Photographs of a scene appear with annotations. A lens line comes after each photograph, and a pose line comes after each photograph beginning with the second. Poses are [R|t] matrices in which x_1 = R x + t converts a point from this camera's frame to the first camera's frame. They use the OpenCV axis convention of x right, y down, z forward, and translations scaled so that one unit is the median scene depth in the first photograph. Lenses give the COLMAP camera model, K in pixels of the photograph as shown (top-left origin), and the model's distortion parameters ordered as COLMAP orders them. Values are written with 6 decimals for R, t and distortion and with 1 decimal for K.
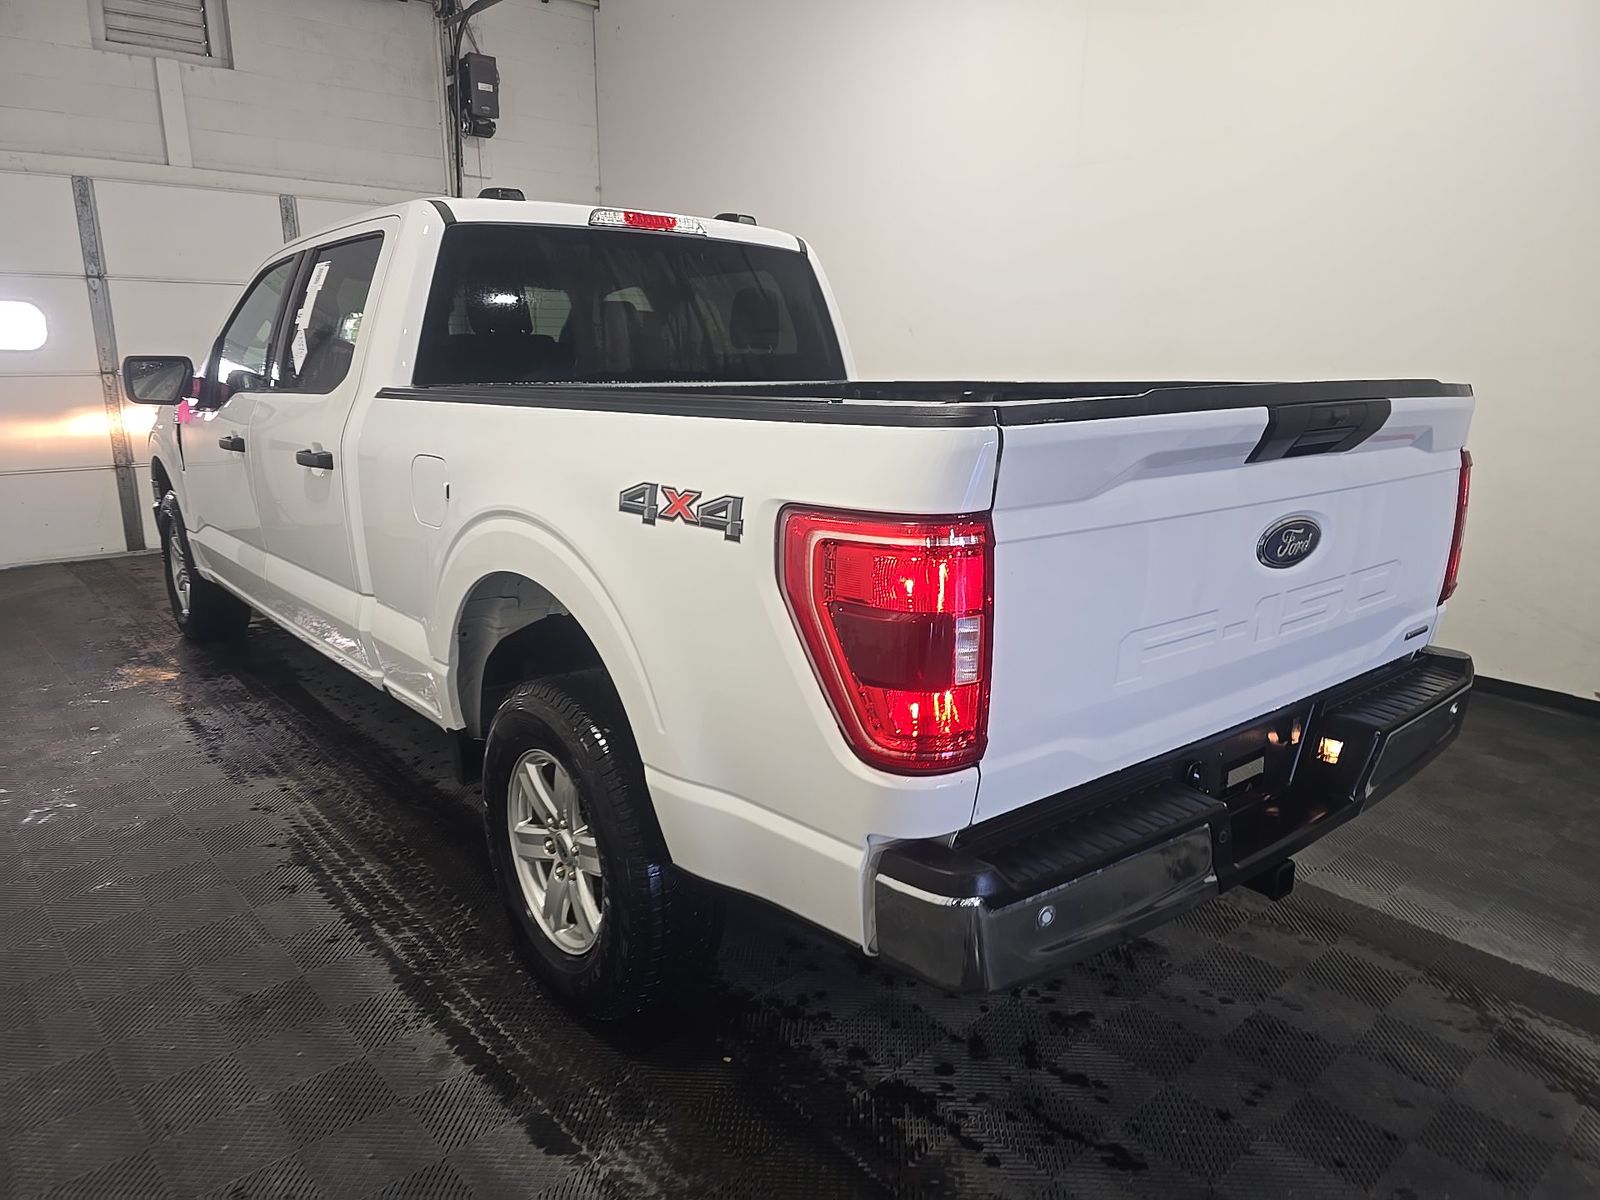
lens RADIAL K [[1077.4, 0, 816.0], [0, 1077.4, 604.8], [0, 0, 1]] dist [0.032678, -0.026206]
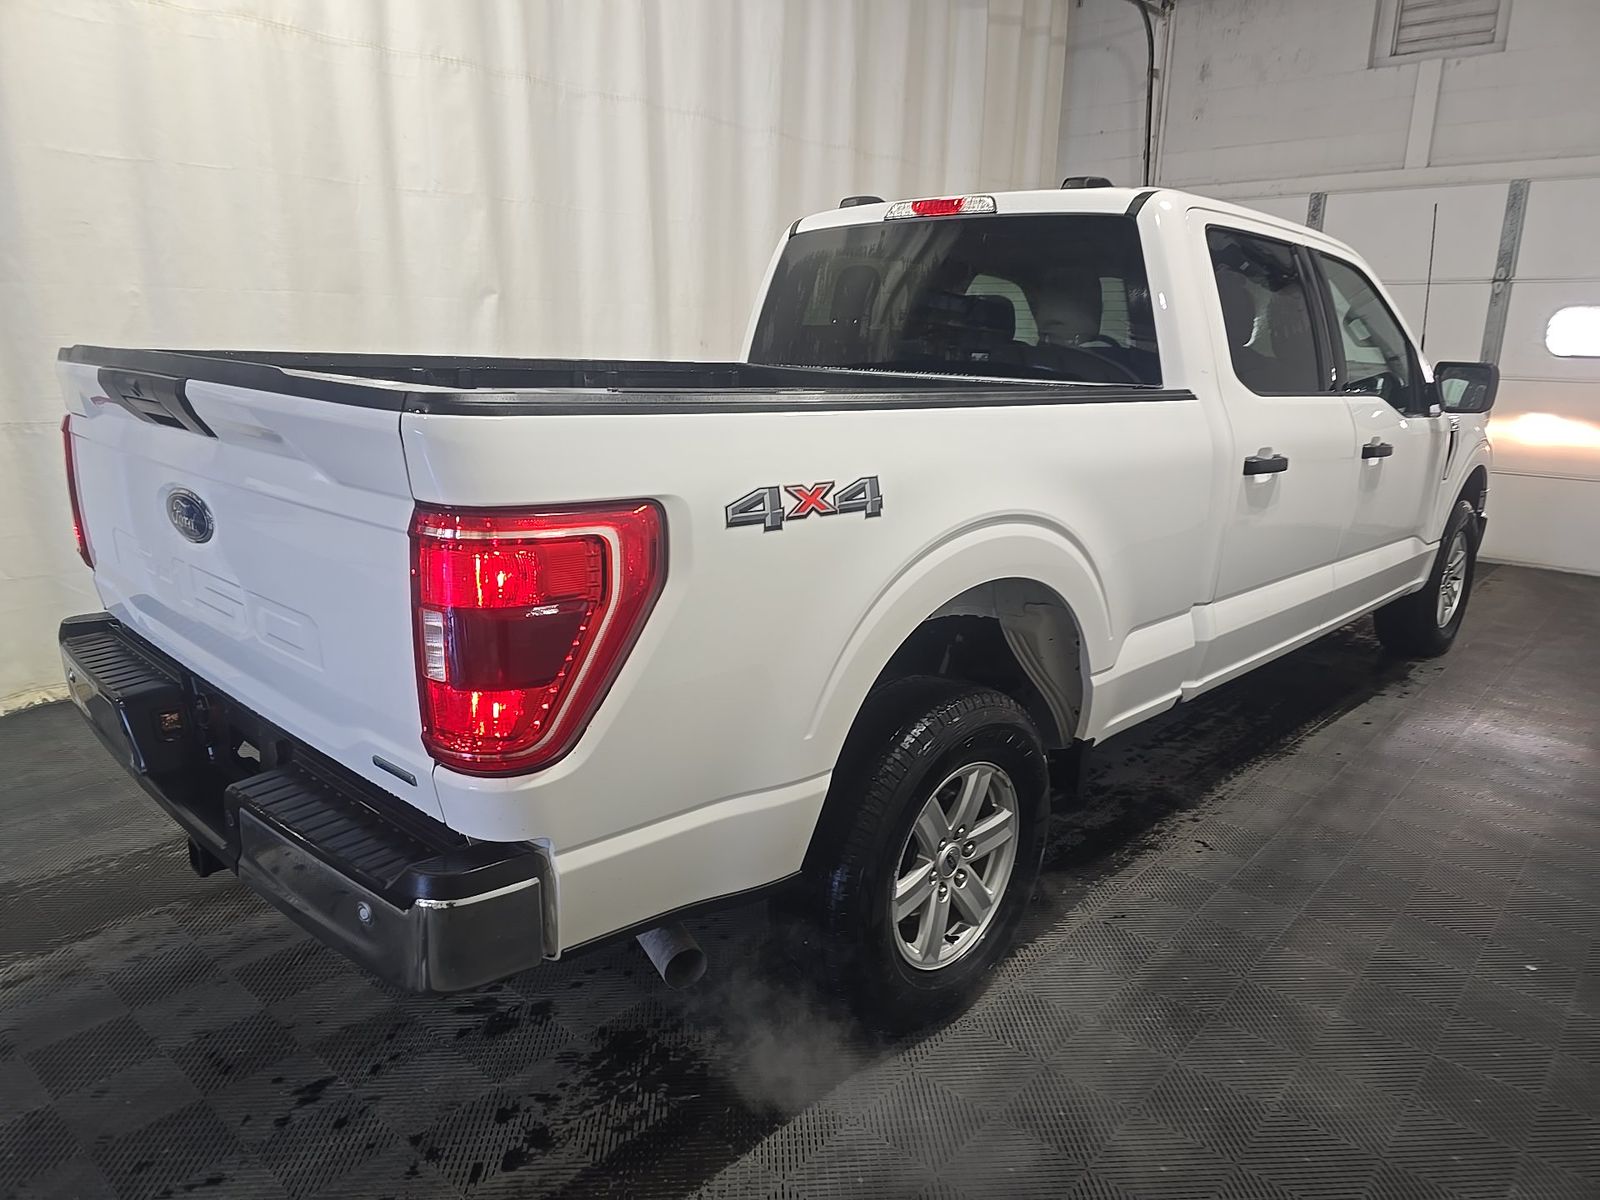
lens RADIAL K [[1077.4, 0, 814.4], [0, 1077.4, 599.1], [0, 0, 1]] dist [0.032678, -0.026206]
pose [[0.109217, 0.233972, -0.966089, 0.845556], [-0.247948, 0.947594, 0.201462, -0.187152], [0.962597, 0.217537, 0.161507, 0.803926]]
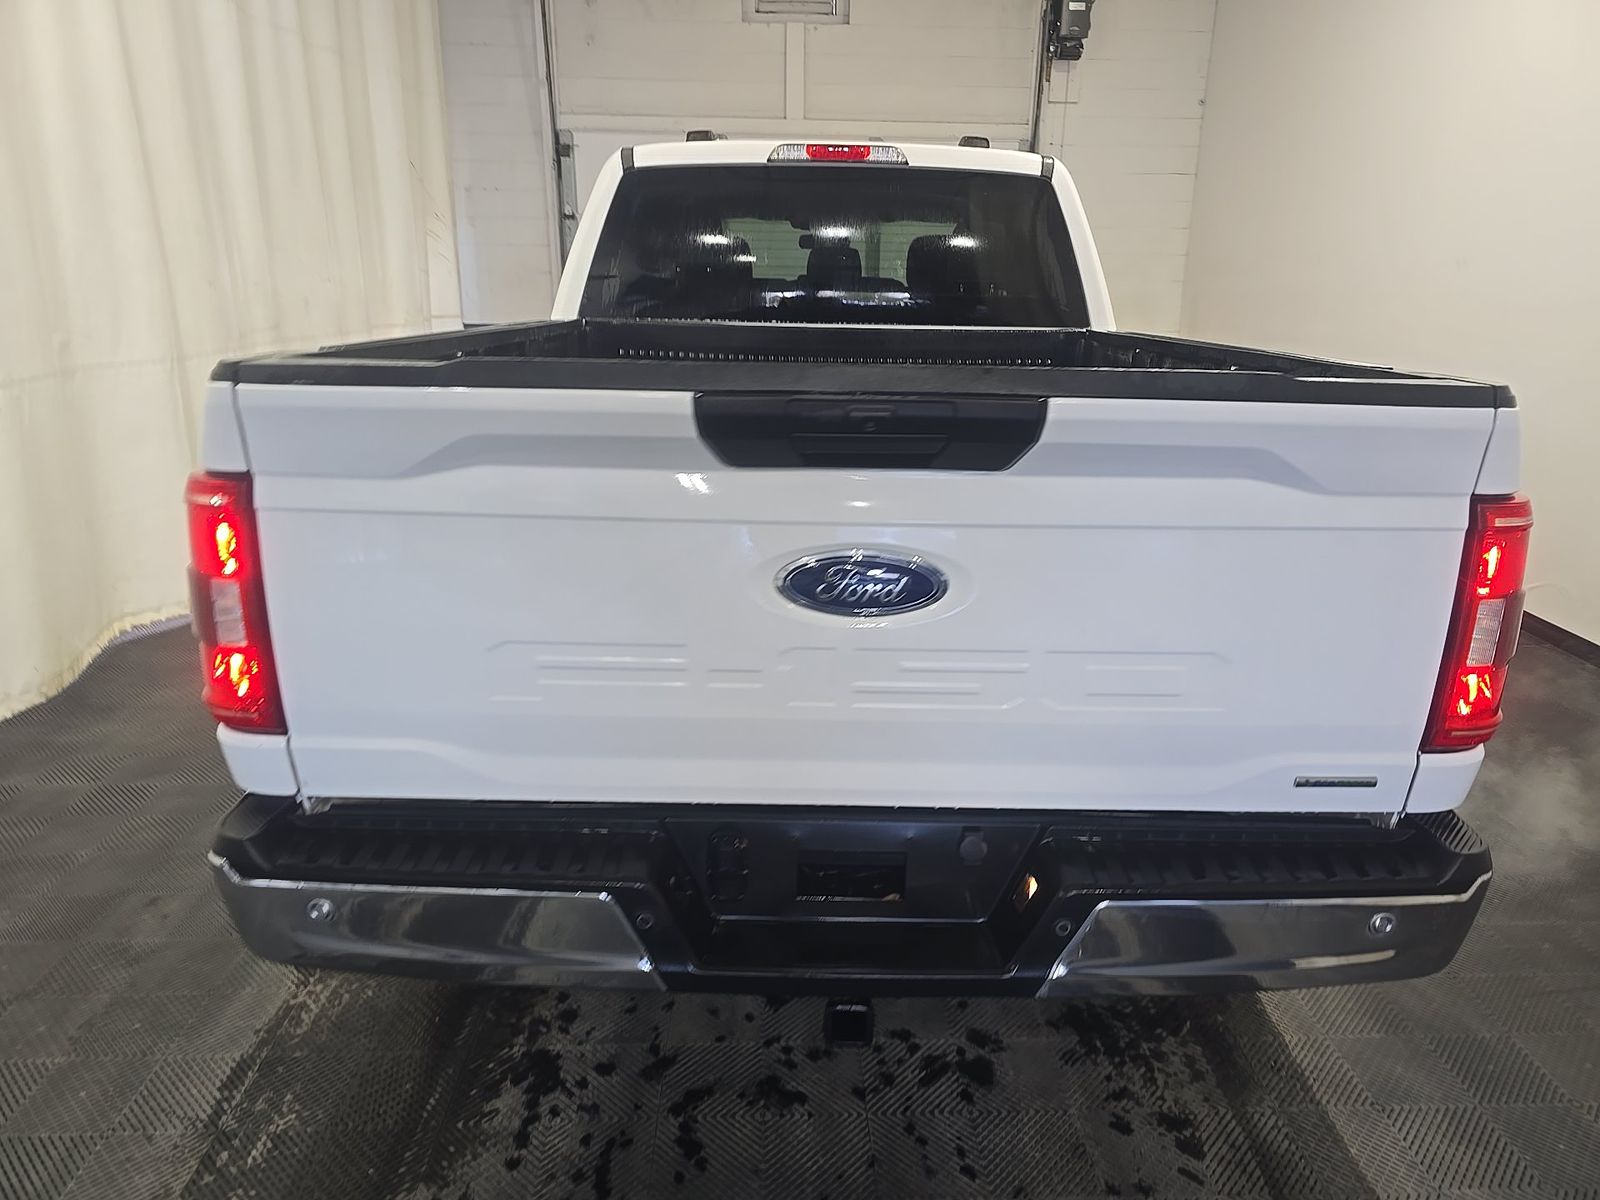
lens RADIAL K [[1077.4, 0, 816.0], [0, 1077.4, 602.1], [0, 0, 1]] dist [0.032678, -0.026206]
pose [[0.766753, 0.197463, -0.610818, 0.489293], [-0.160569, 0.980263, 0.115336, -0.070935], [0.621536, 0.009644, 0.783326, 0.237320]]
